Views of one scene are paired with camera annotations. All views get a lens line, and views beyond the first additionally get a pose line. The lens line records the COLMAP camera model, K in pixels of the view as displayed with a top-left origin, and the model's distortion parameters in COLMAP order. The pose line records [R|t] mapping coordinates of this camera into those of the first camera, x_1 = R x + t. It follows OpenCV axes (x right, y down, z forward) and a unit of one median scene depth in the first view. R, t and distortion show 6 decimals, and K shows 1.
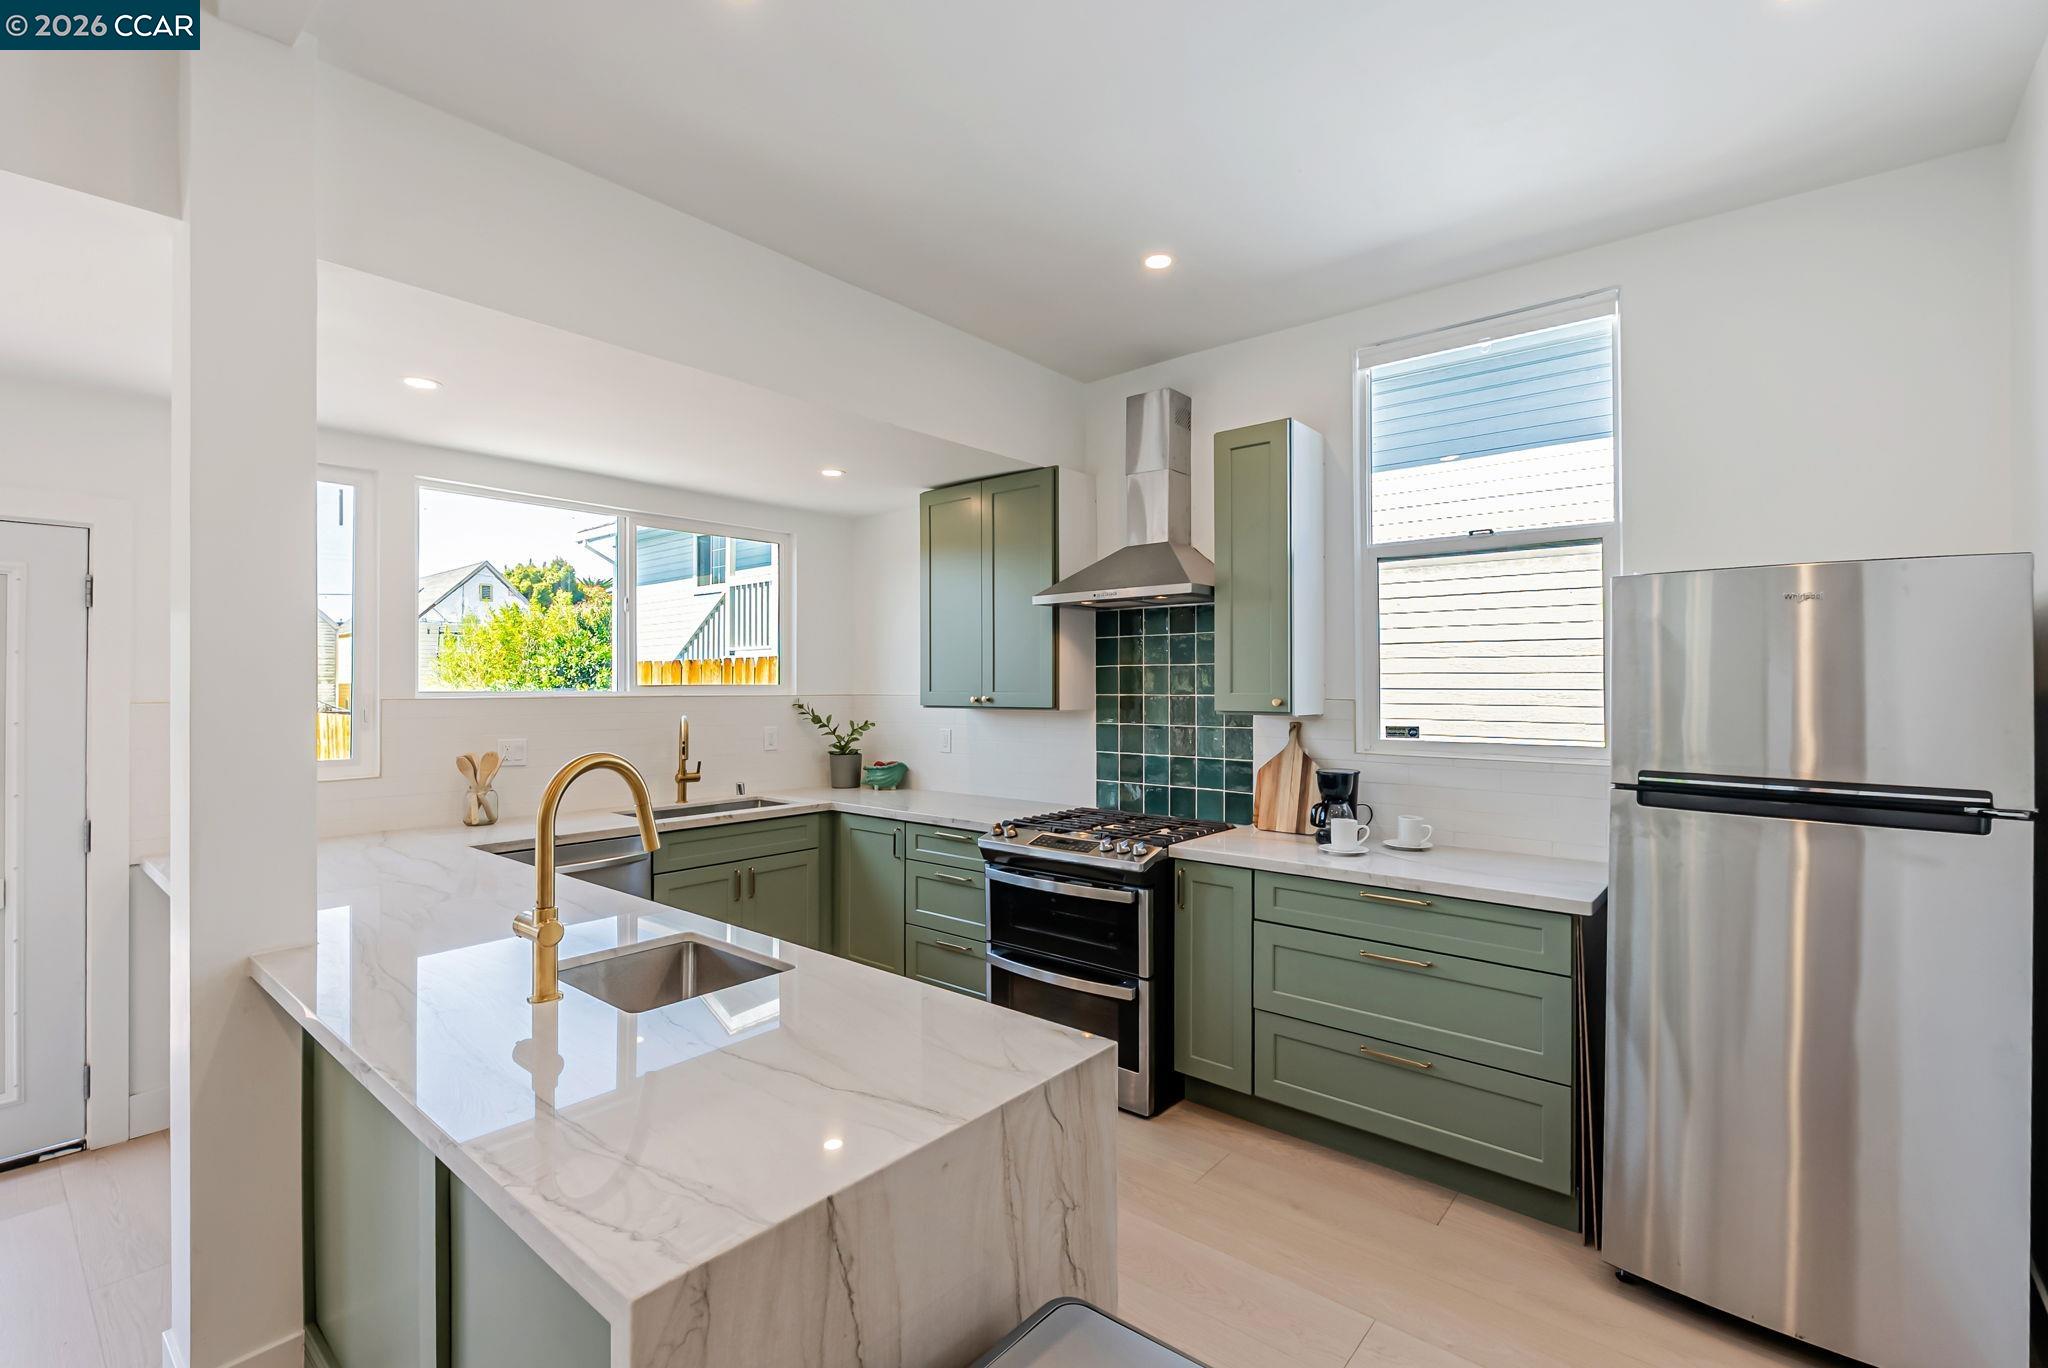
lens RADIAL K [[913.0, 0, 1025.2], [0, 913.0, 677.7], [0, 0, 1]] dist [0.010893, 0.000121]
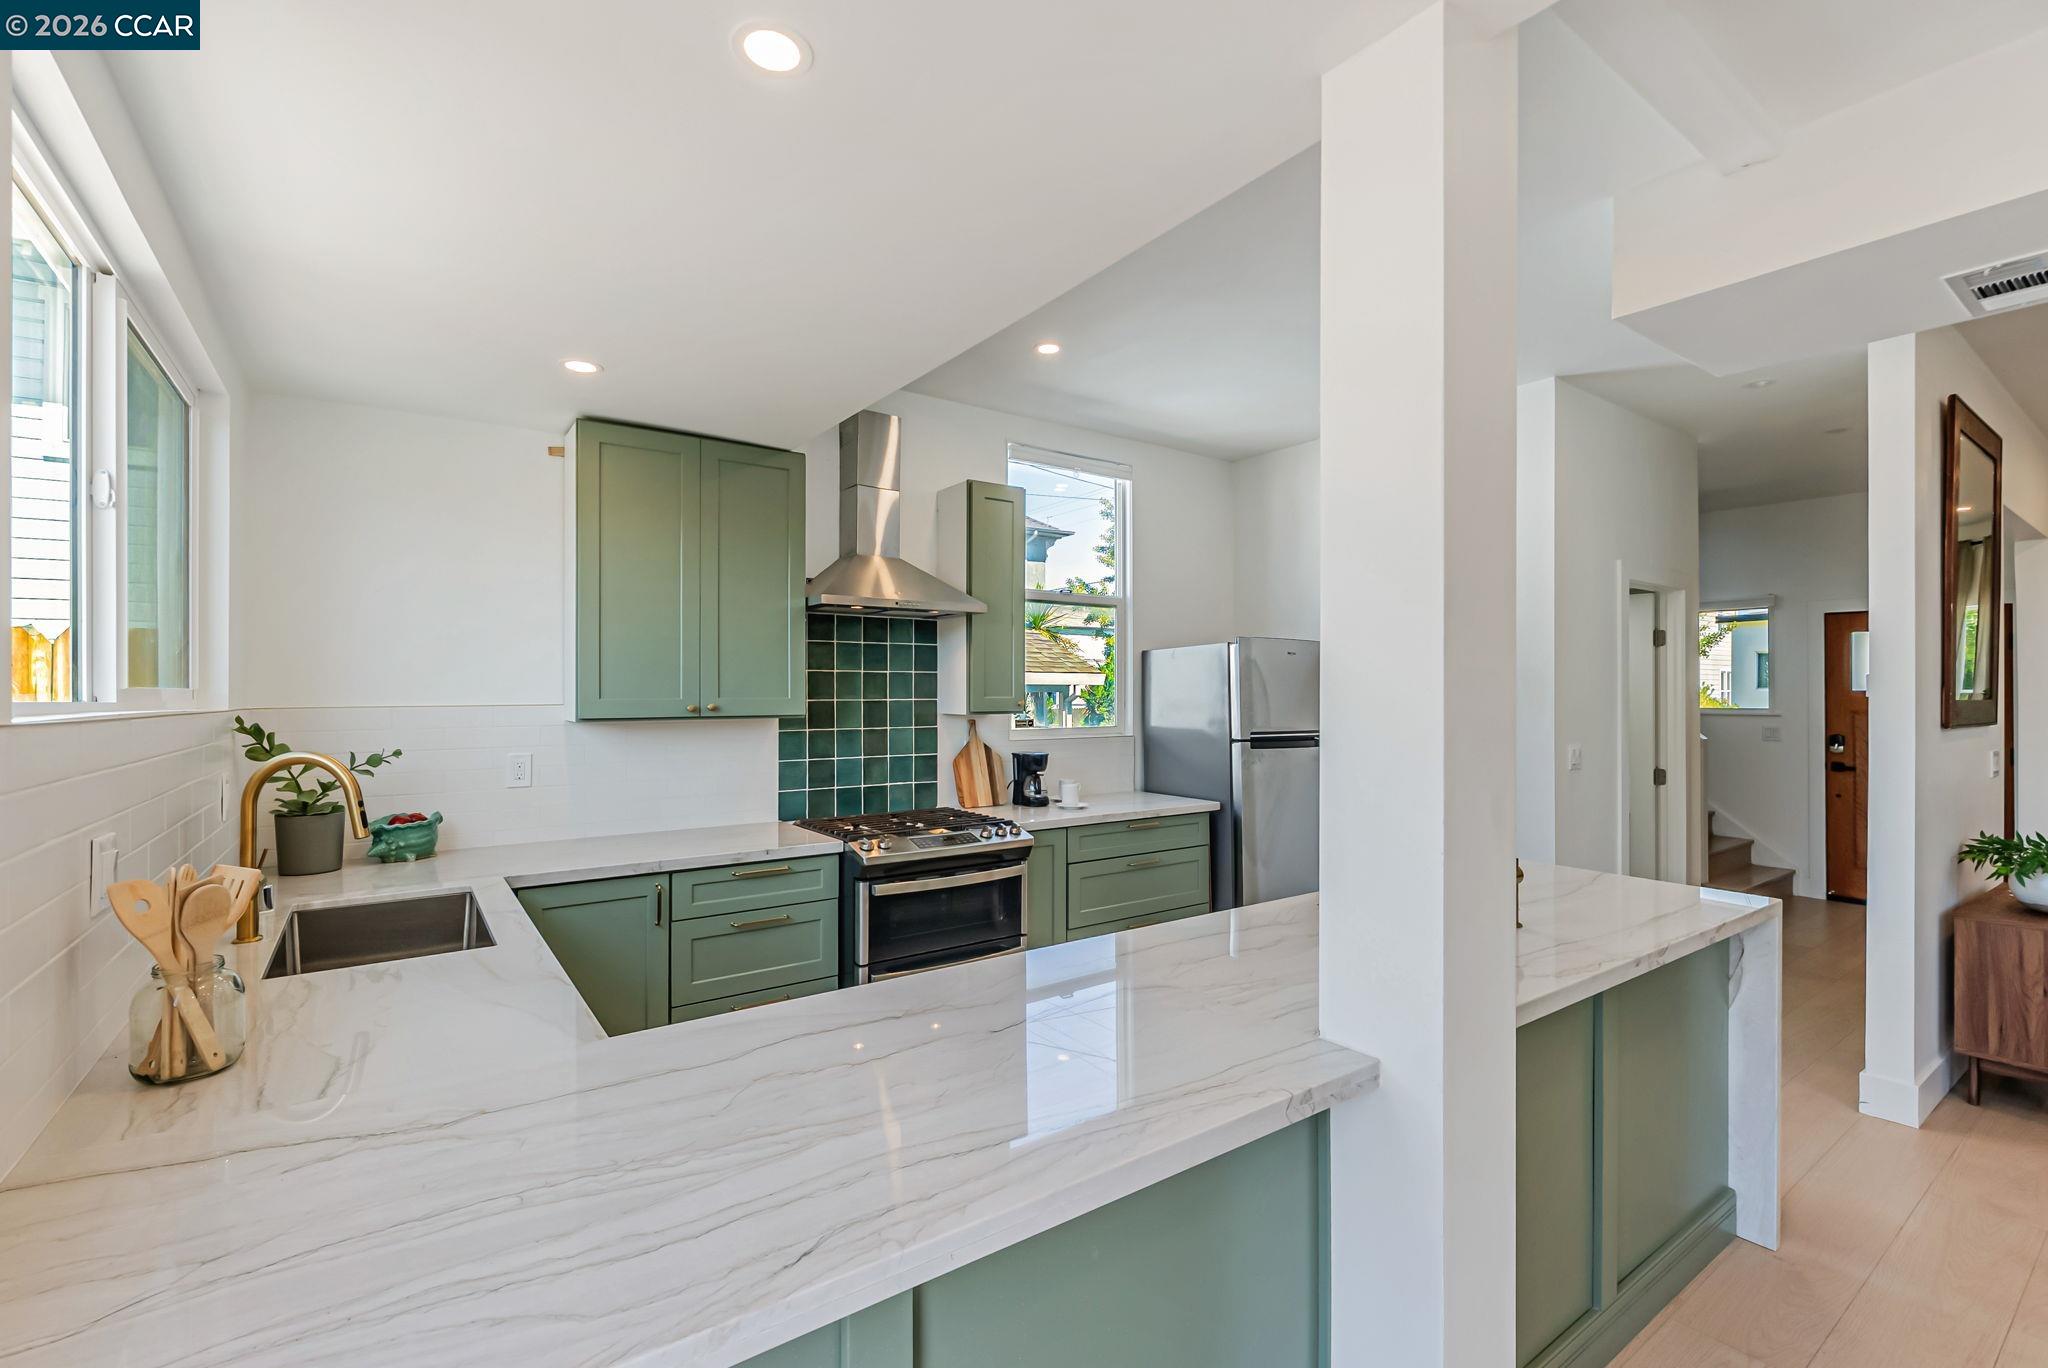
lens RADIAL K [[913.0, 0, 1022.3], [0, 913.0, 693.6], [0, 0, 1]] dist [0.010893, 0.000121]
pose [[0.249873, -0.002054, 0.968276, -0.803353], [-0.007004, 0.999968, 0.003929, 0.006553], [-0.968253, -0.007764, 0.249851, 0.554215]]
